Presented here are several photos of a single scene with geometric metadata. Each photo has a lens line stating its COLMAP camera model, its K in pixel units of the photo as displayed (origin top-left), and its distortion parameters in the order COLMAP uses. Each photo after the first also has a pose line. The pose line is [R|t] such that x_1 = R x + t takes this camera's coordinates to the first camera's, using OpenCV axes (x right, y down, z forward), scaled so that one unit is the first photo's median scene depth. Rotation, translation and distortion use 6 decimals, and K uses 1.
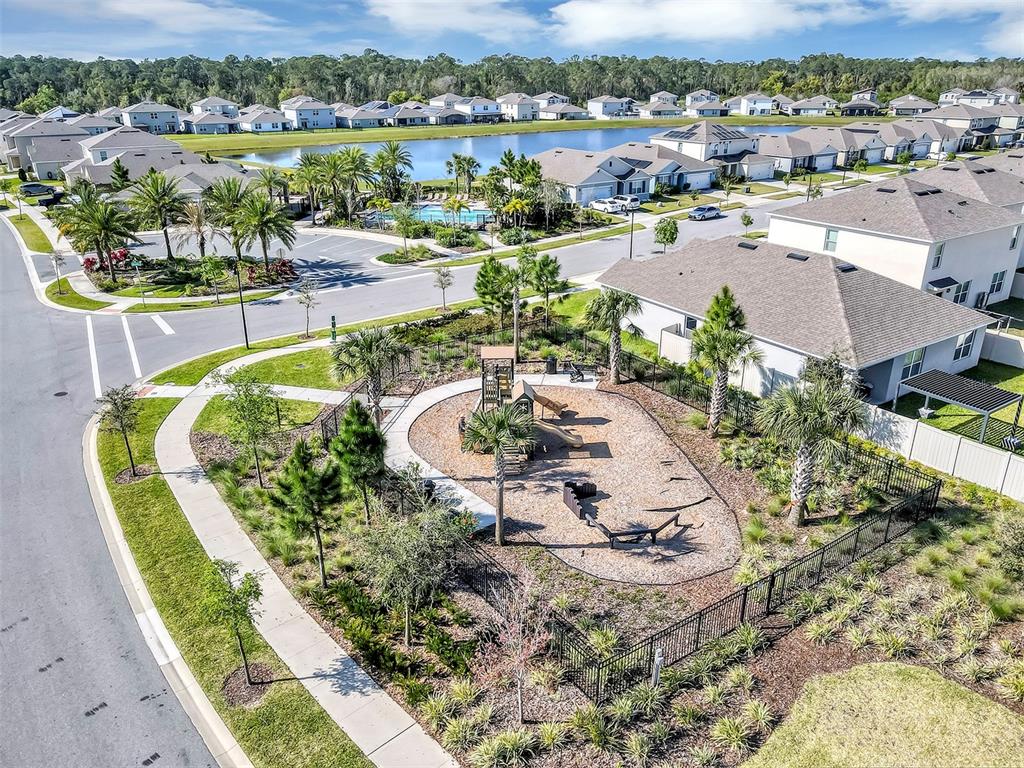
lens RADIAL K [[729.4, 0, 512.0], [0, 729.4, 384.0], [0, 0, 1]] dist [0.030600, -0.030106]
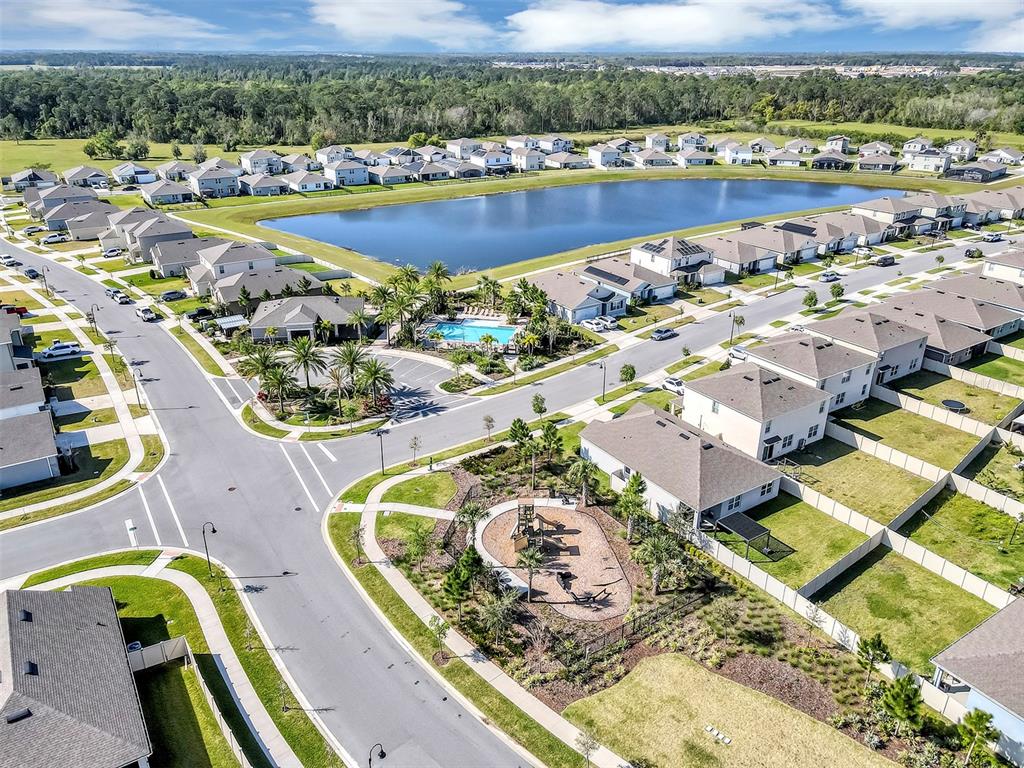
lens RADIAL K [[724.8, 0, 512.0], [0, 724.8, 384.0], [0, 0, 1]] dist [0.004249, 0.002895]
pose [[0.999948, 0.009537, -0.003550, -0.045293], [-0.009467, 0.999774, 0.019018, -0.339442], [0.003730, -0.018983, 0.999813, -0.855001]]
